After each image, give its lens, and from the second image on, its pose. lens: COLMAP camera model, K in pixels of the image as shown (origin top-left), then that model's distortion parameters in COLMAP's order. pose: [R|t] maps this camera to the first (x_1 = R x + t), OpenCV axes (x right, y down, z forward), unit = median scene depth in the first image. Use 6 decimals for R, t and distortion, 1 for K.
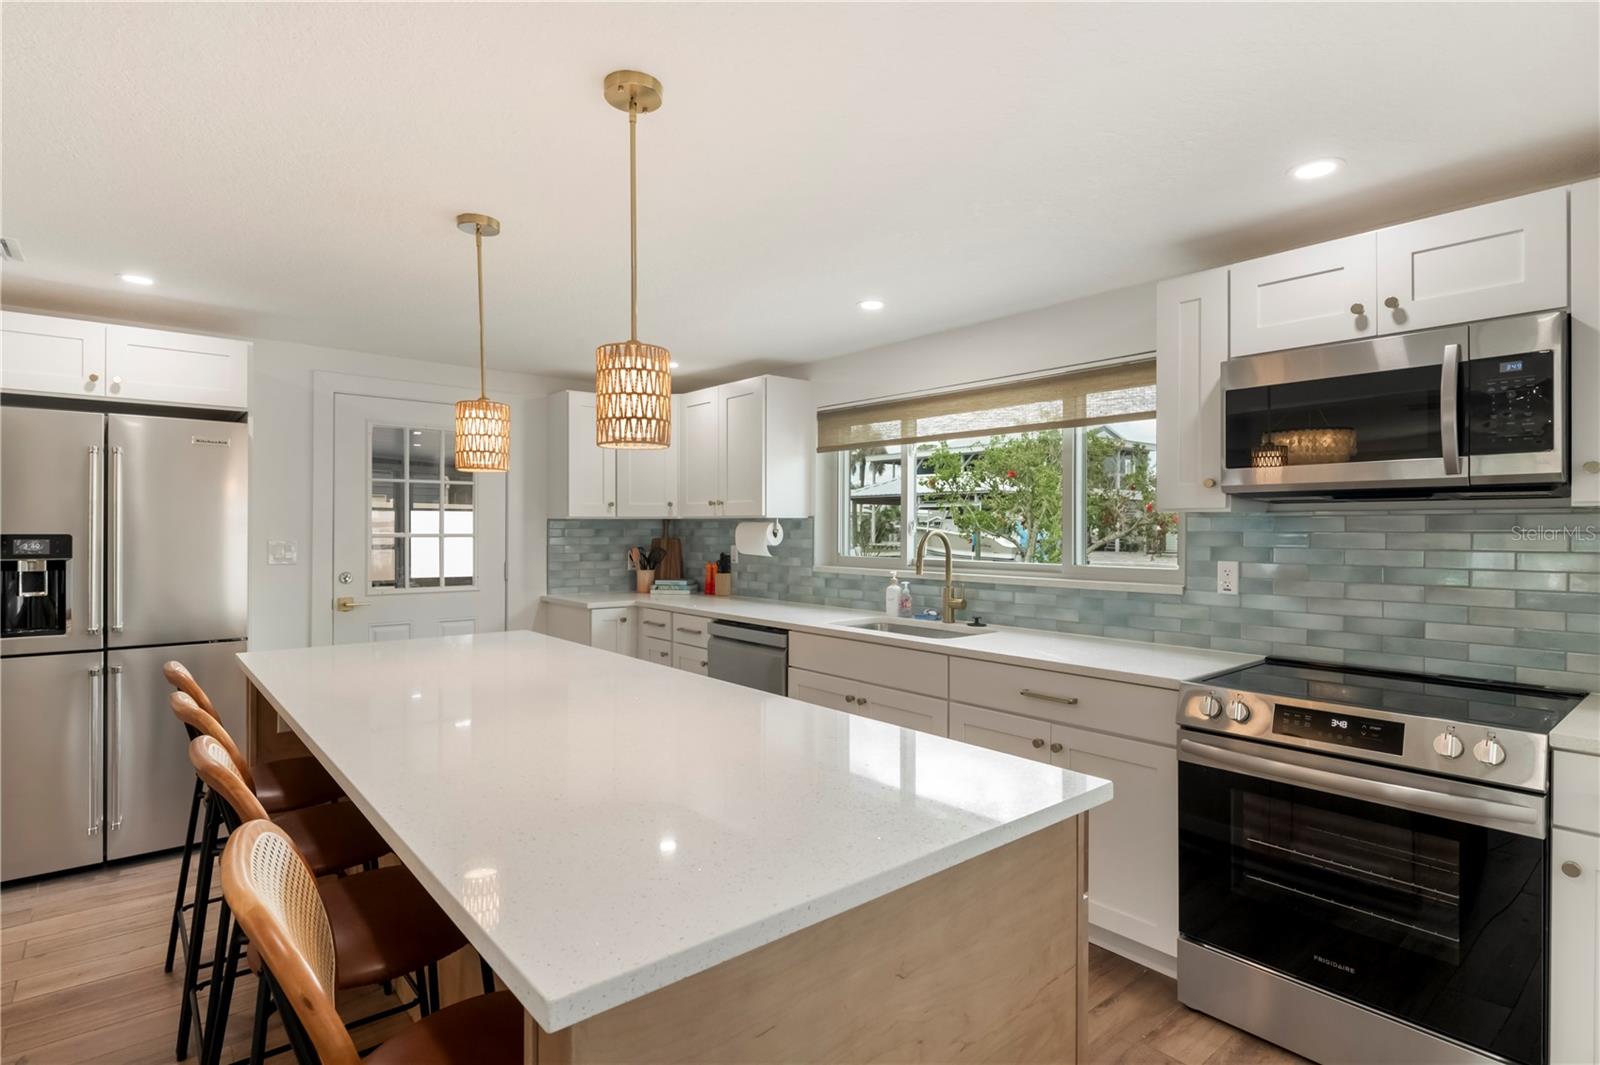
lens RADIAL K [[806.5, 0, 799.9], [0, 806.5, 530.0], [0, 0, 1]] dist [0.009276, -0.006942]
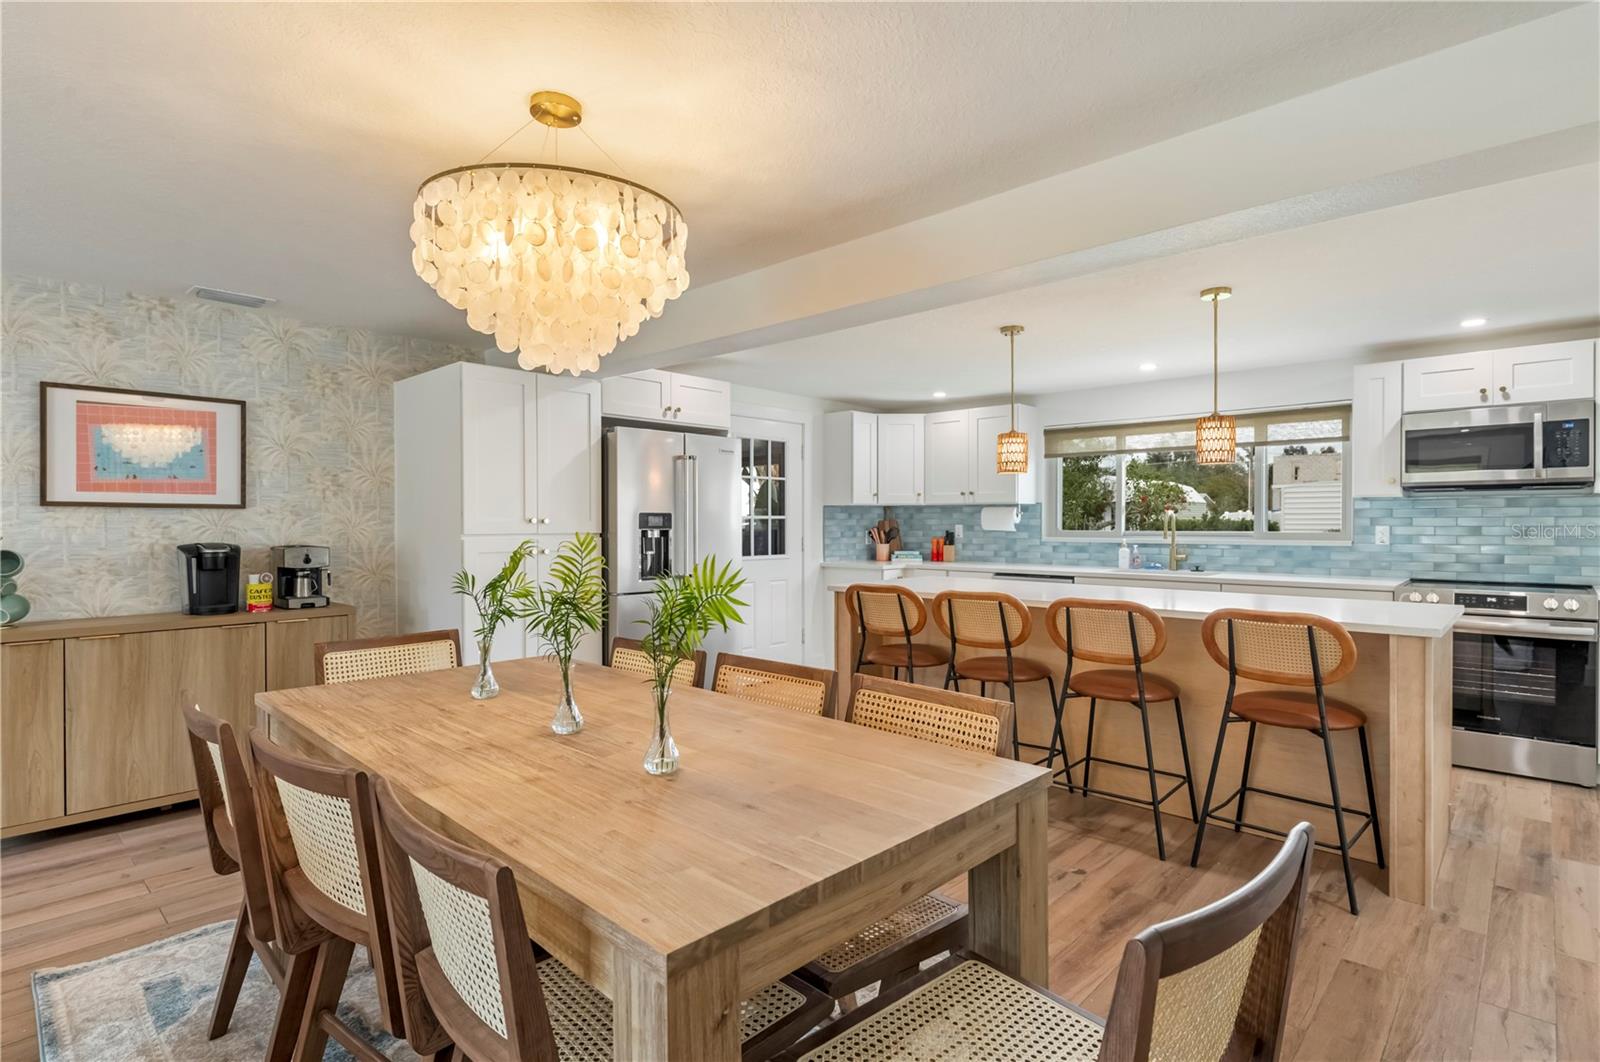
lens RADIAL K [[806.5, 0, 792.8], [0, 806.5, 533.2], [0, 0, 1]] dist [0.009276, -0.006942]
pose [[0.993718, -0.005175, 0.111796, -0.749163], [0.003890, 0.999924, 0.011706, 0.023687], [-0.111848, -0.011197, 0.993662, -0.474139]]
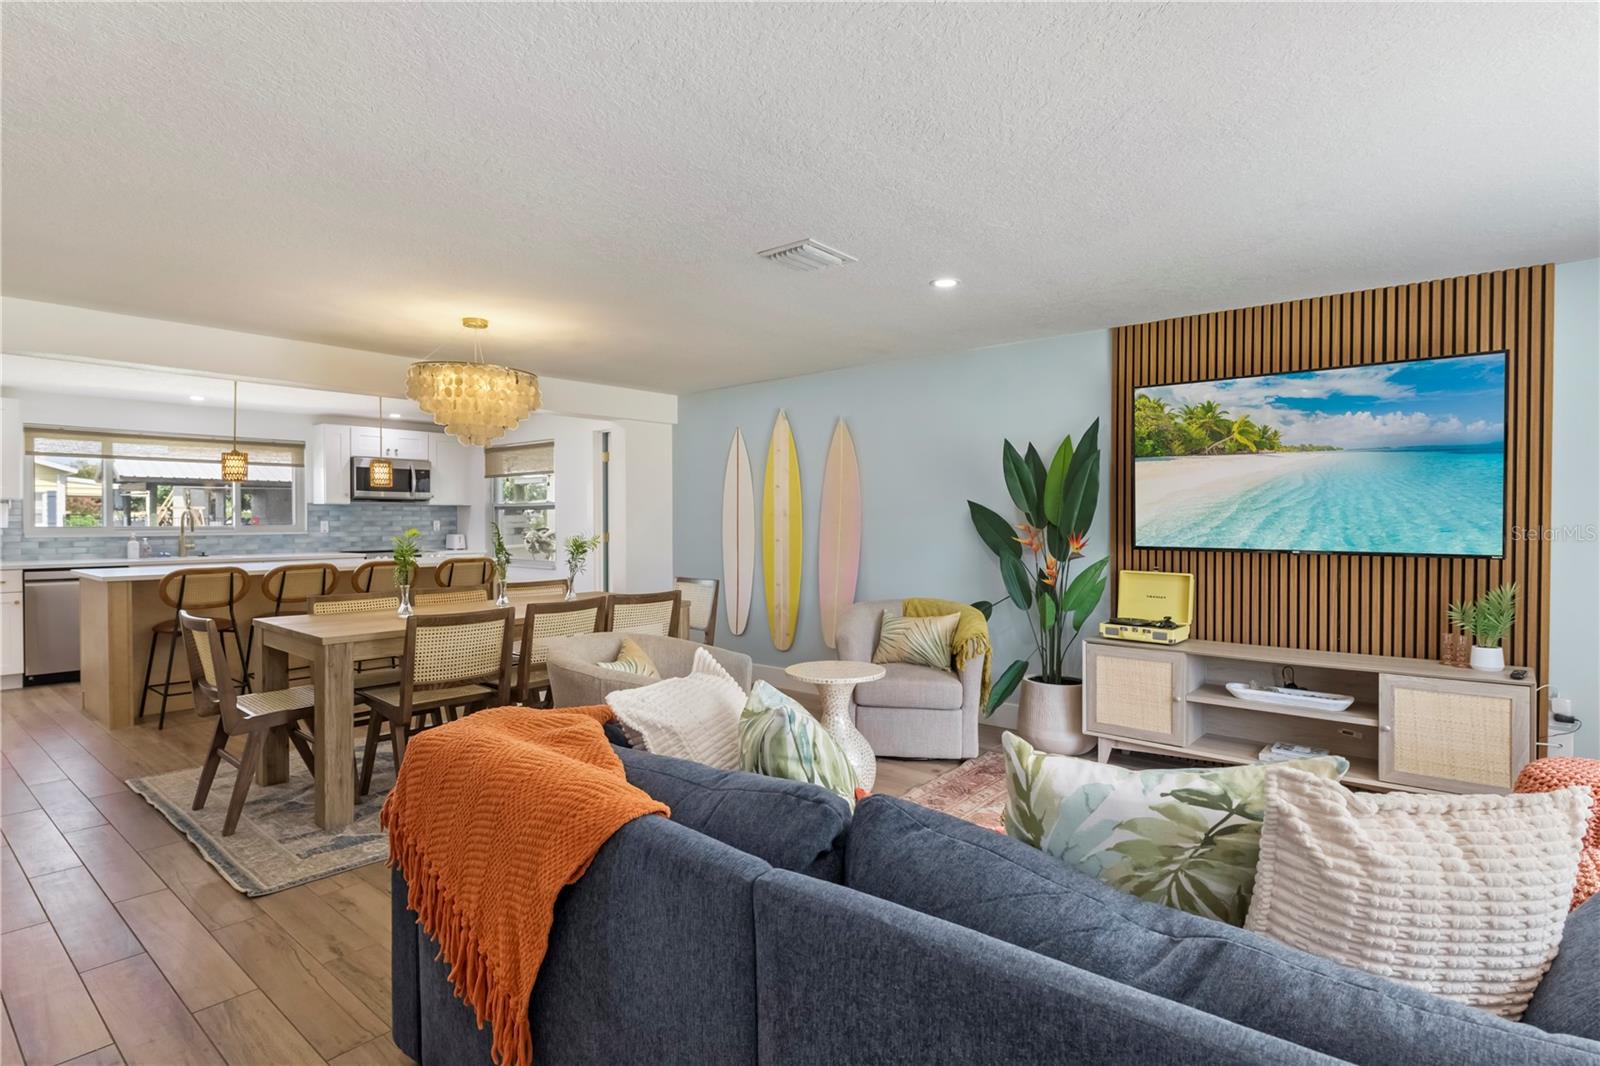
lens RADIAL K [[806.5, 0, 803.2], [0, 806.5, 531.6], [0, 0, 1]] dist [0.009276, -0.006942]
pose [[-0.171614, -0.018866, 0.984984, -2.117644], [0.002489, 0.999805, 0.019584, 0.019814], [-0.985161, 0.005812, -0.171534, -0.153488]]
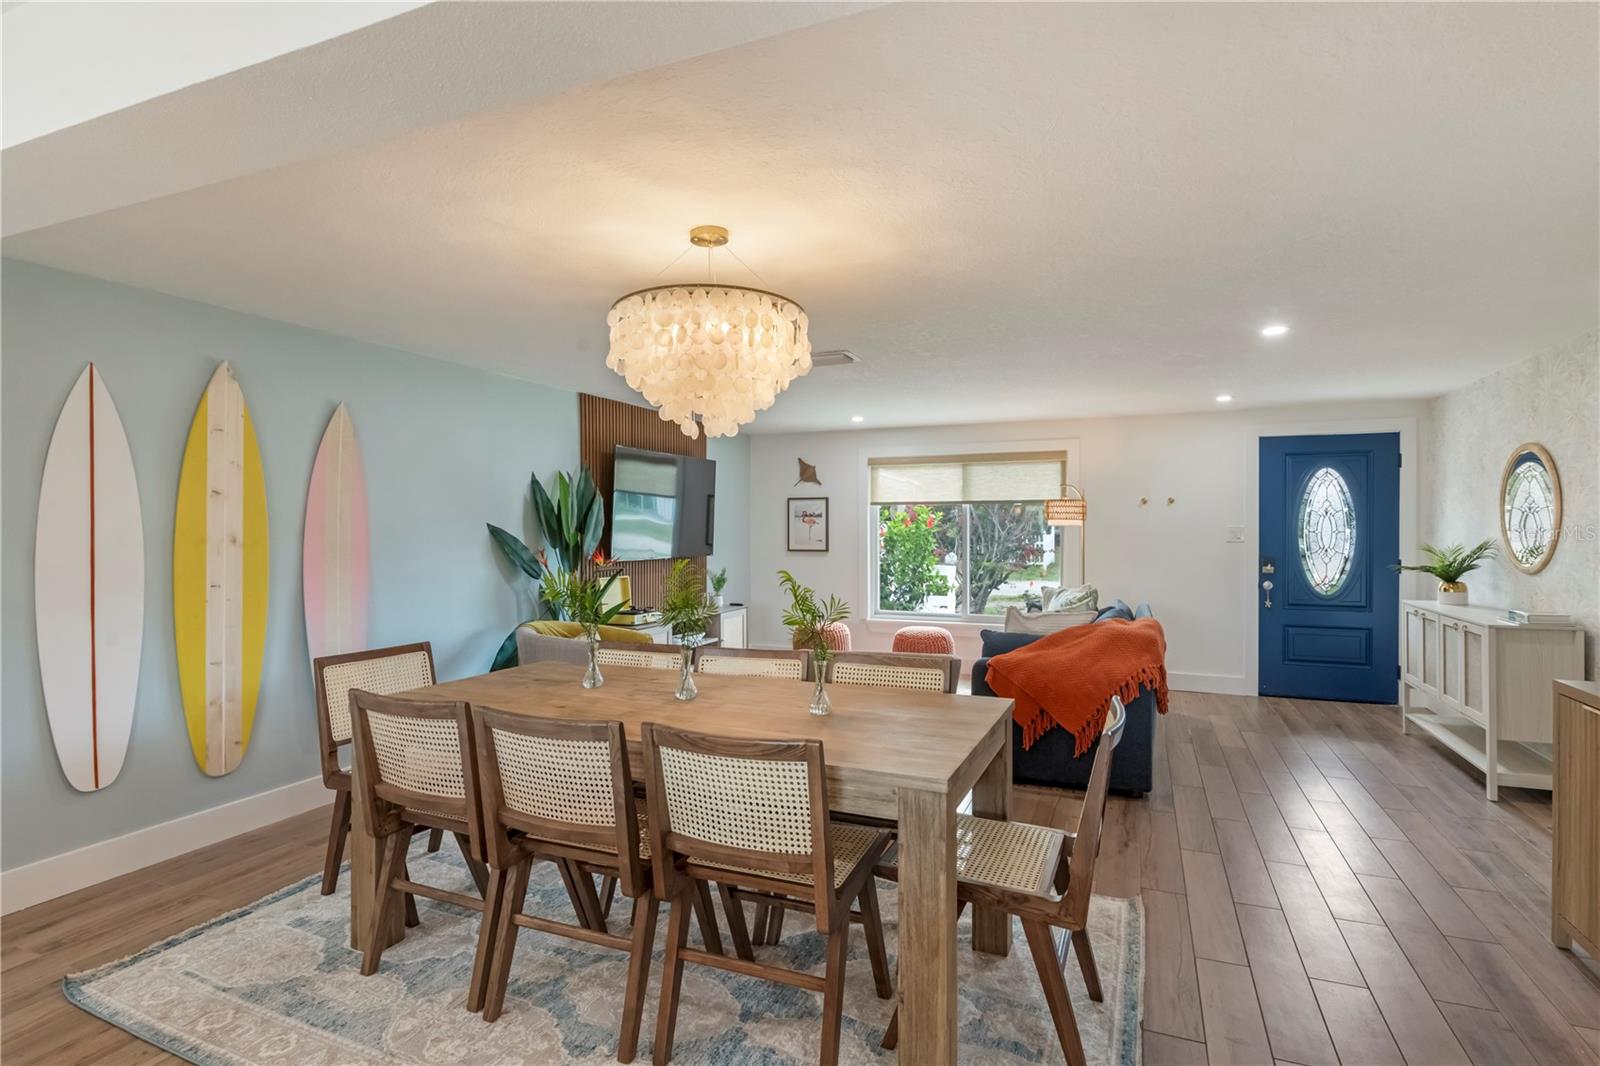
lens RADIAL K [[806.5, 0, 791.1], [0, 806.5, 527.7], [0, 0, 1]] dist [0.009276, -0.006942]
pose [[-0.893237, -0.002338, -0.449580, -0.579331], [-0.004409, 0.999984, 0.003560, -0.006108], [0.449565, 0.005162, -0.893233, 0.813972]]
